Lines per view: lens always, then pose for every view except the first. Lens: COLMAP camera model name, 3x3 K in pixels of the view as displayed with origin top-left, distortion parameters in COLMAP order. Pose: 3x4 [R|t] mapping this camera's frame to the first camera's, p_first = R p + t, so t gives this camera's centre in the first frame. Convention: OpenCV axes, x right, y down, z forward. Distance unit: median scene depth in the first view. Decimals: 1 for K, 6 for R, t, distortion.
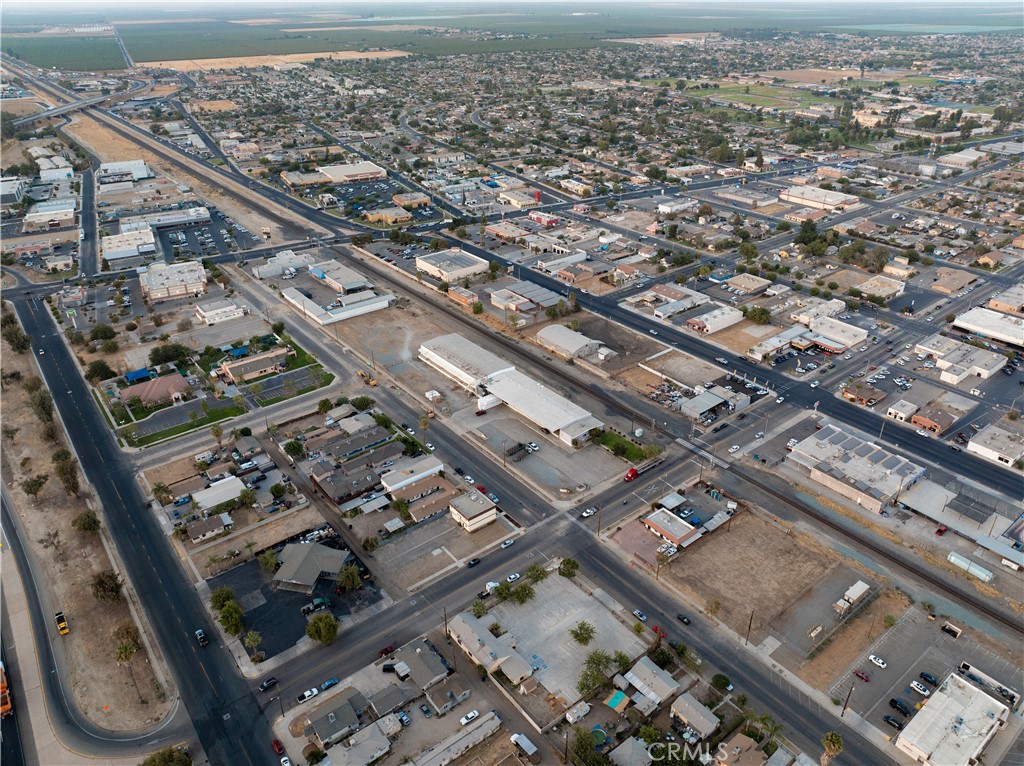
lens RADIAL K [[717.3, 0, 516.5], [0, 717.3, 376.1], [0, 0, 1]] dist [-0.042105, 0.010219]
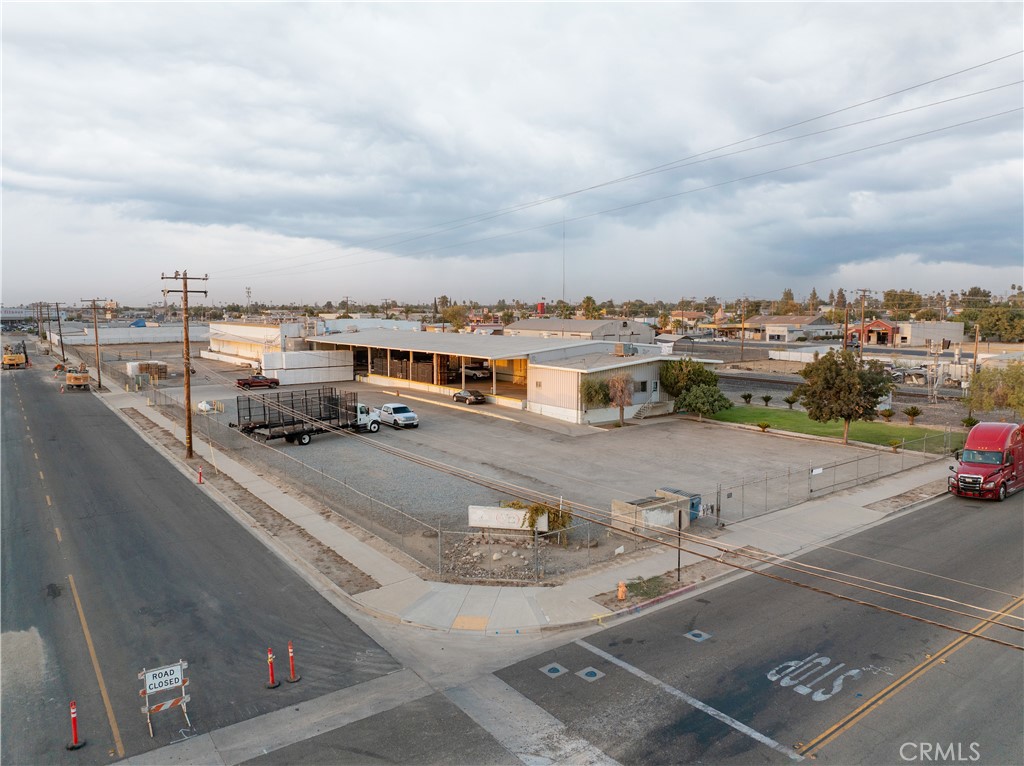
lens RADIAL K [[717.3, 0, 516.5], [0, 717.3, 376.1], [0, 0, 1]] dist [-0.042105, 0.010219]
pose [[0.999330, 0.008371, -0.035626, 0.072052], [-0.021546, 0.921465, -0.387863, 0.182540], [0.029582, 0.388371, 0.921028, 0.880704]]
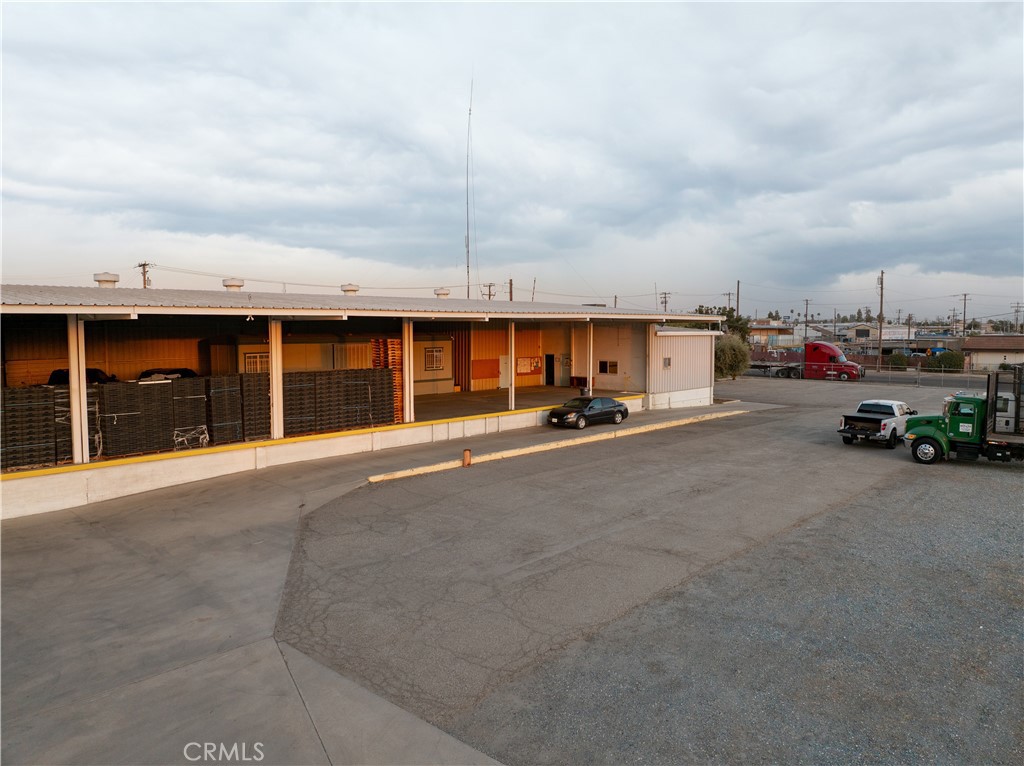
lens RADIAL K [[717.3, 0, 516.5], [0, 717.3, 376.1], [0, 0, 1]] dist [-0.042105, 0.010219]
pose [[-0.147574, -0.057981, 0.987350, -0.076416], [0.473638, 0.872227, 0.122012, 0.059450], [-0.868268, 0.485653, -0.101256, 1.150308]]
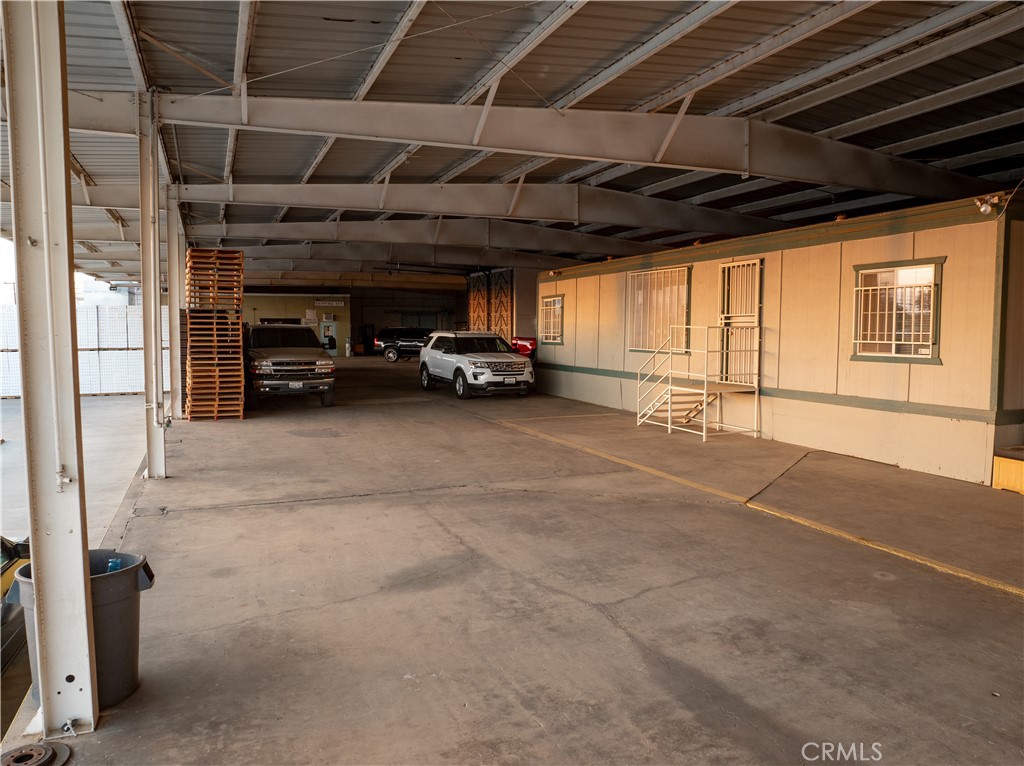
lens RADIAL K [[717.3, 0, 516.5], [0, 717.3, 376.1], [0, 0, 1]] dist [-0.042105, 0.010219]
pose [[0.964525, 0.024155, -0.262882, 0.064527], [-0.130824, 0.908662, -0.396508, 0.084801], [0.229294, 0.416834, 0.879588, 1.115903]]
